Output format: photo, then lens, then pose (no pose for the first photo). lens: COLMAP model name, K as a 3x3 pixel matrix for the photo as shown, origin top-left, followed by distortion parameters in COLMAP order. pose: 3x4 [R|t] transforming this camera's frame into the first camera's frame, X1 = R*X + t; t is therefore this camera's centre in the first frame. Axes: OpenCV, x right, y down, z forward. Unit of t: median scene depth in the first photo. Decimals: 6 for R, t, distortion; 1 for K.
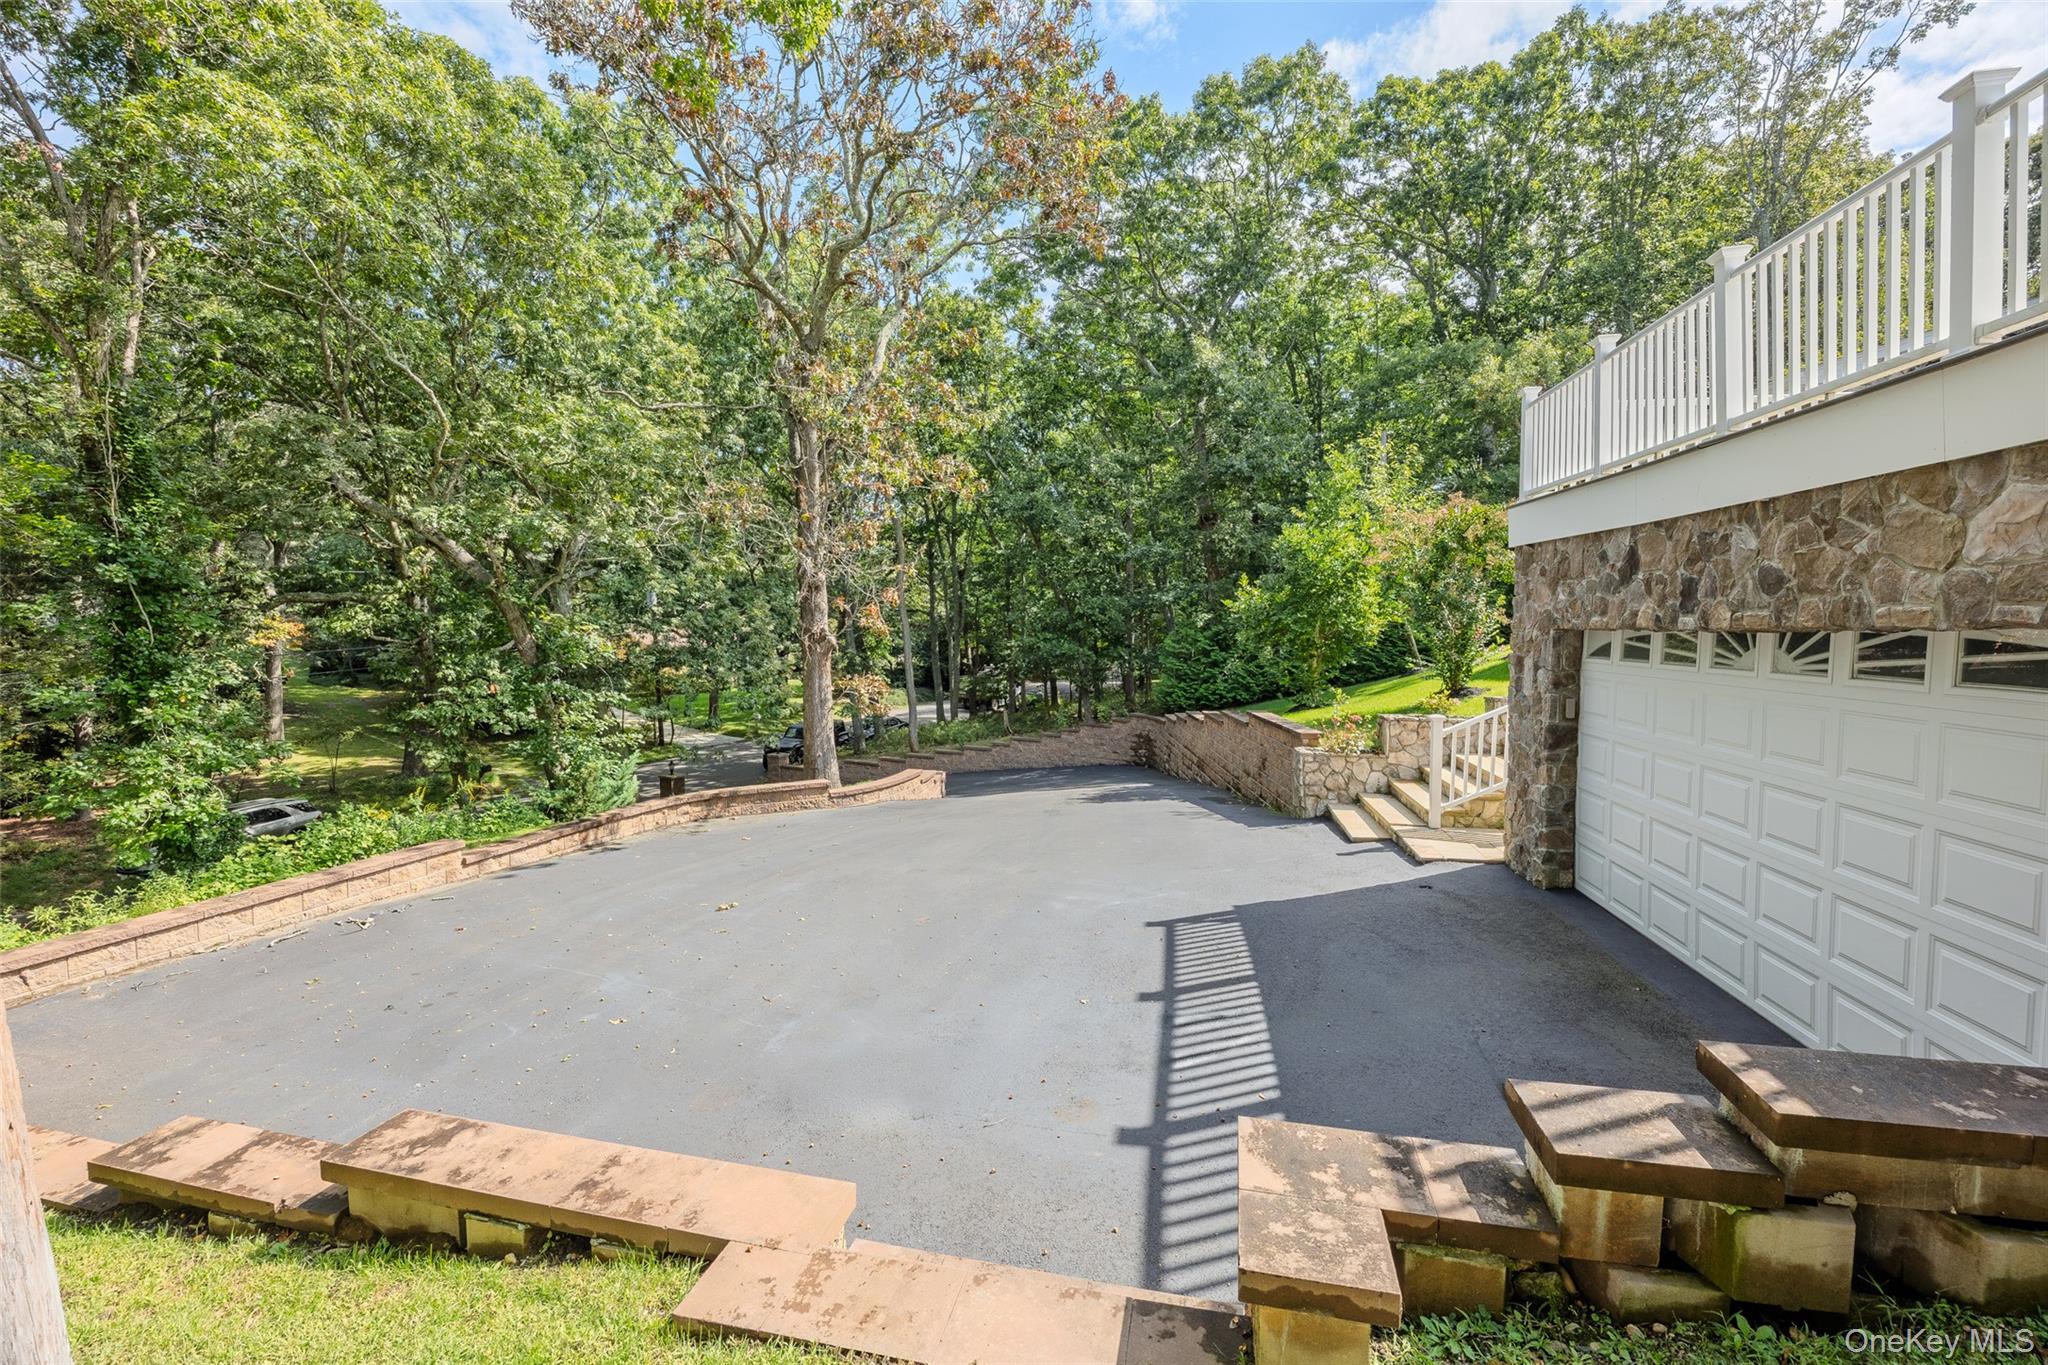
lens RADIAL K [[858.3, 0, 1029.9], [0, 858.3, 651.3], [0, 0, 1]] dist [-0.001085, -0.000224]
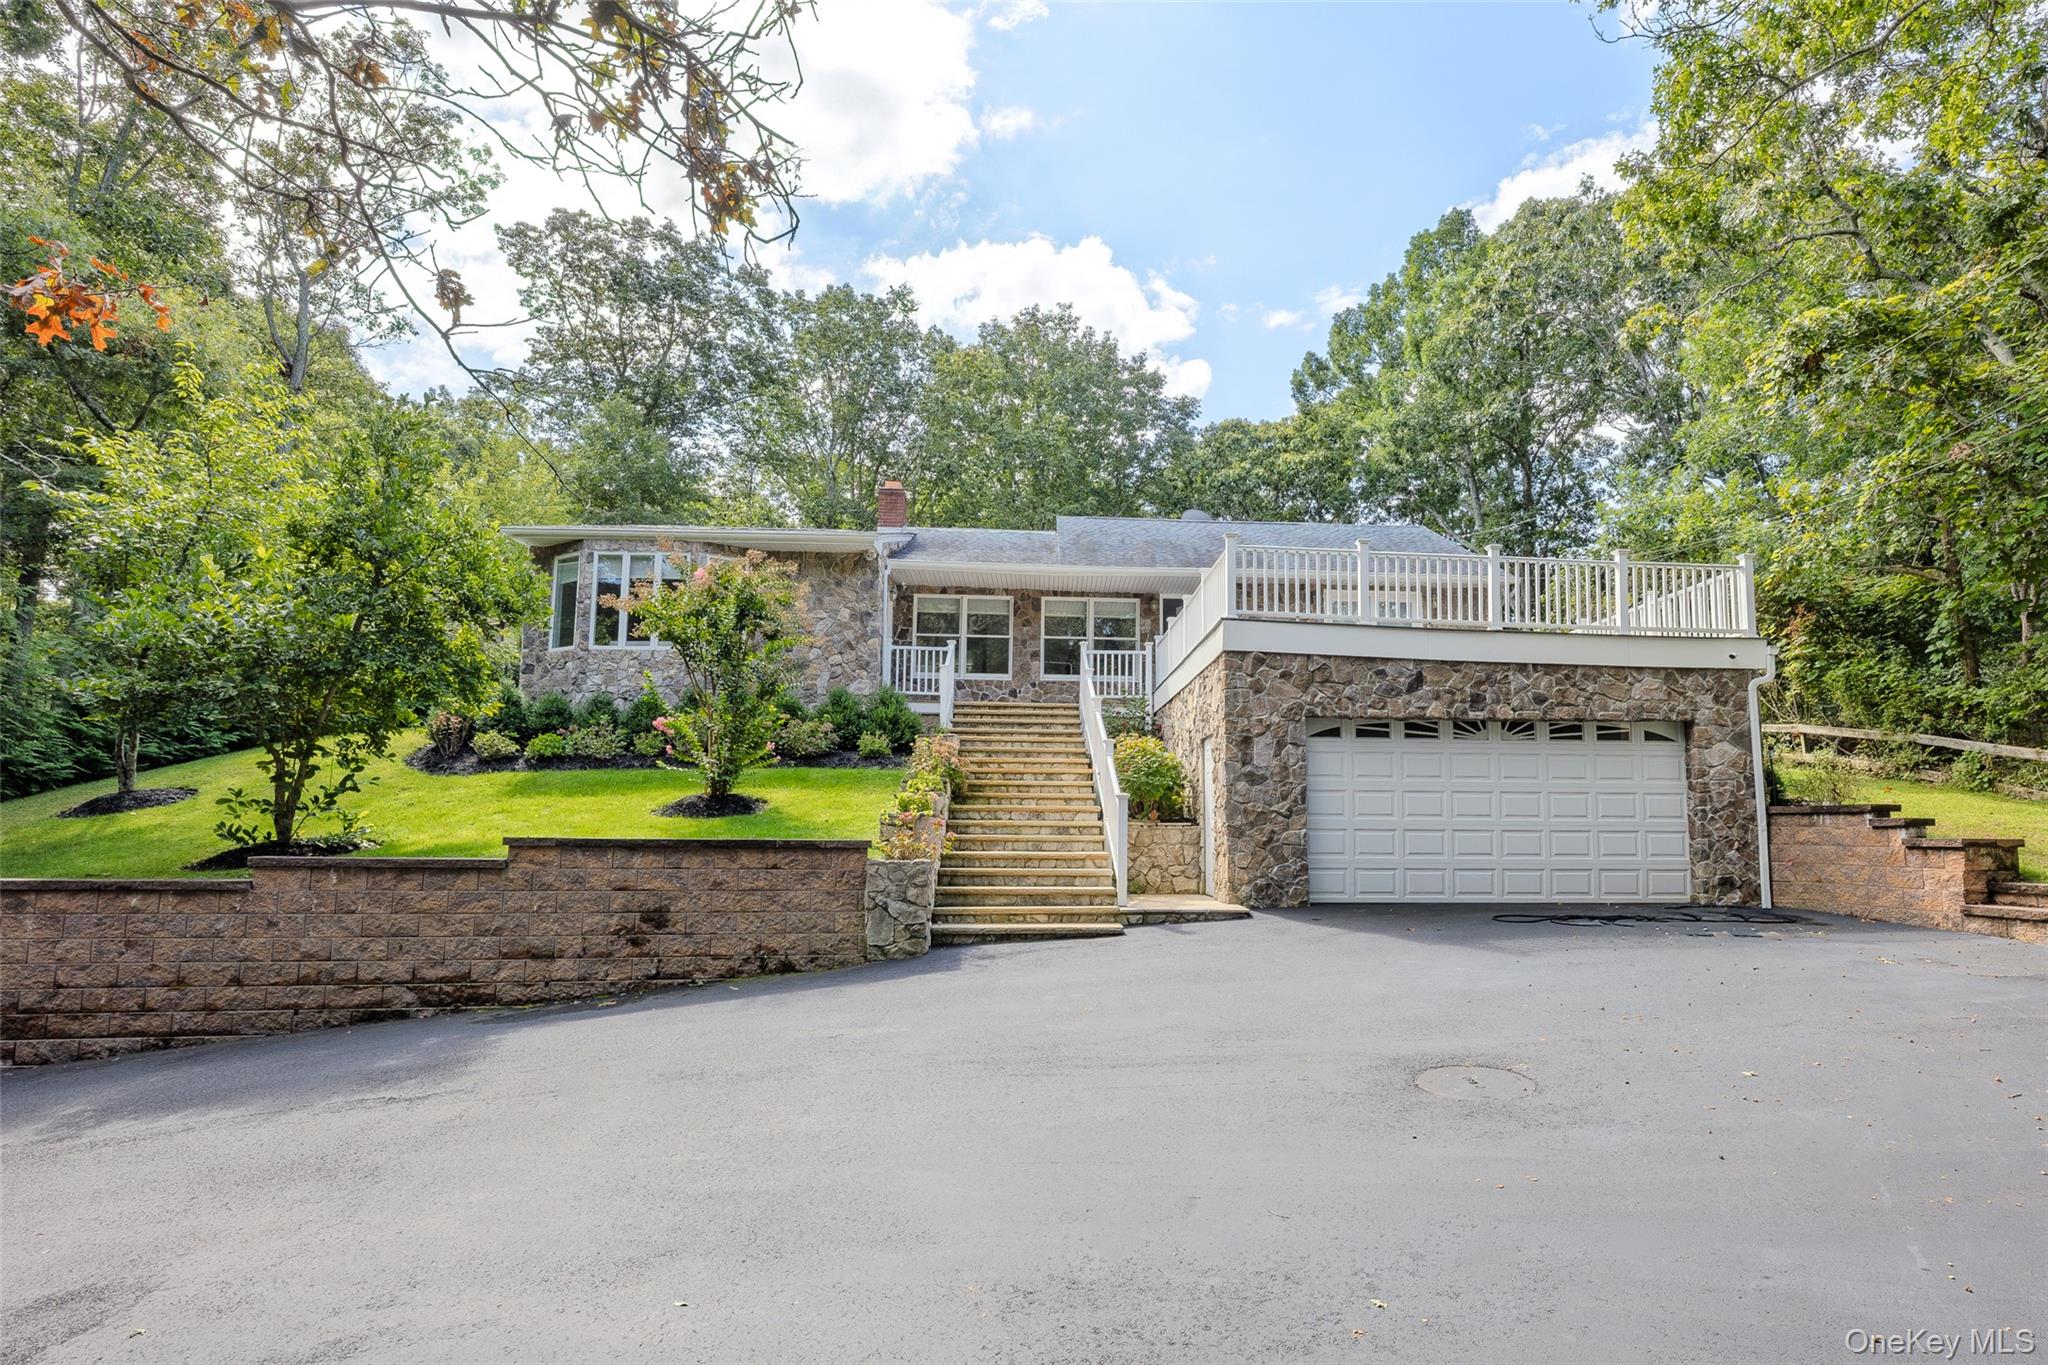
lens RADIAL K [[951.9, 0, 1024.0], [0, 951.9, 682.5], [0, 0, 1]] dist [-0.000503, -0.000066]
pose [[-0.208491, 0.091955, 0.973692, -1.436027], [0.012762, 0.995741, -0.091305, 0.096372], [-0.977941, -0.006610, -0.208777, 3.070737]]
